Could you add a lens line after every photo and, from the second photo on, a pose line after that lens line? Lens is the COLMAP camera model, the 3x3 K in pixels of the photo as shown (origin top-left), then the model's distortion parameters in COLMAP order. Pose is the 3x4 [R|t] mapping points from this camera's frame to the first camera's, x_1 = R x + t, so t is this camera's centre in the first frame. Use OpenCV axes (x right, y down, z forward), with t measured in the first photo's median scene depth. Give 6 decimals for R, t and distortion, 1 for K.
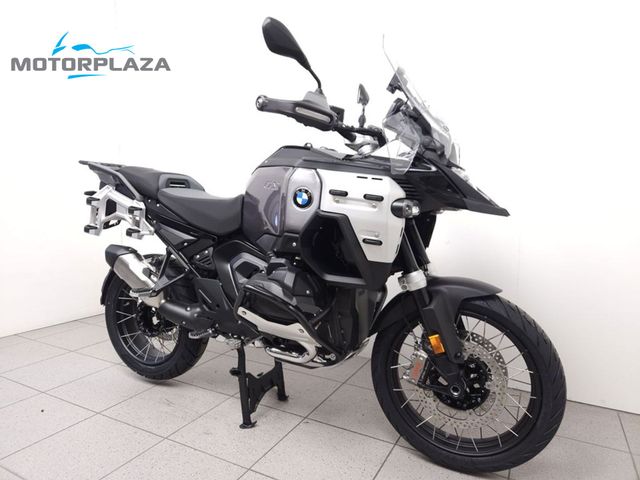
lens RADIAL K [[440.5, 0, 320.0], [0, 440.5, 240.0], [0, 0, 1]] dist [-0.000663, -0.001008]
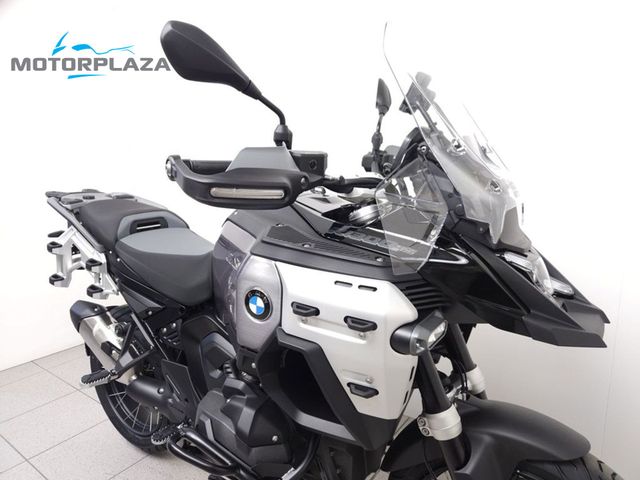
lens RADIAL K [[440.5, 0, 320.0], [0, 440.5, 240.0], [0, 0, 1]] dist [-0.000663, -0.001008]
pose [[0.986985, -0.011347, -0.160410, 0.141101], [0.027727, 0.994576, 0.100244, -0.229563], [0.158403, -0.103387, 0.981947, 0.365153]]
